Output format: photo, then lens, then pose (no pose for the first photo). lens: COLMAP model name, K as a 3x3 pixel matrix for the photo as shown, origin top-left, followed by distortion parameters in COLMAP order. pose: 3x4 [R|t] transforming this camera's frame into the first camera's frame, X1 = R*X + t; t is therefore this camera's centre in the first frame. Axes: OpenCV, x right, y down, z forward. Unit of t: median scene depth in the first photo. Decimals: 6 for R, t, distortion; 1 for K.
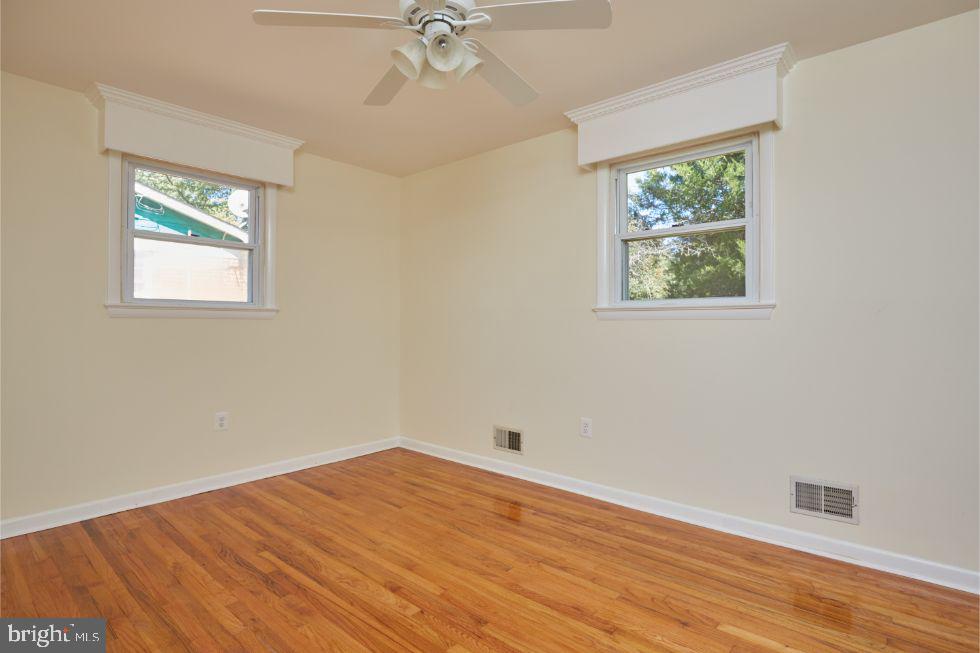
lens RADIAL K [[508.4, 0, 505.6], [0, 508.4, 324.1], [0, 0, 1]] dist [-0.019635, 0.000025]
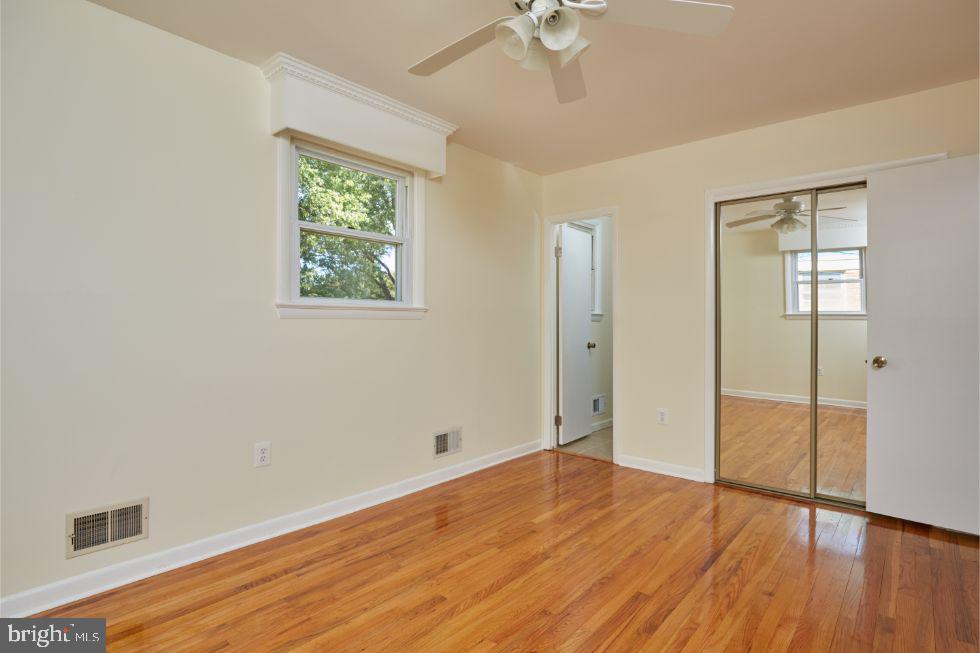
lens RADIAL K [[508.4, 0, 486.0], [0, 508.4, 318.7], [0, 0, 1]] dist [-0.019635, 0.000025]
pose [[-0.003878, 0.007340, 0.999966, -0.770449], [-0.002842, 0.999969, -0.007351, -0.001922], [-0.999988, -0.002870, -0.003857, 0.801584]]
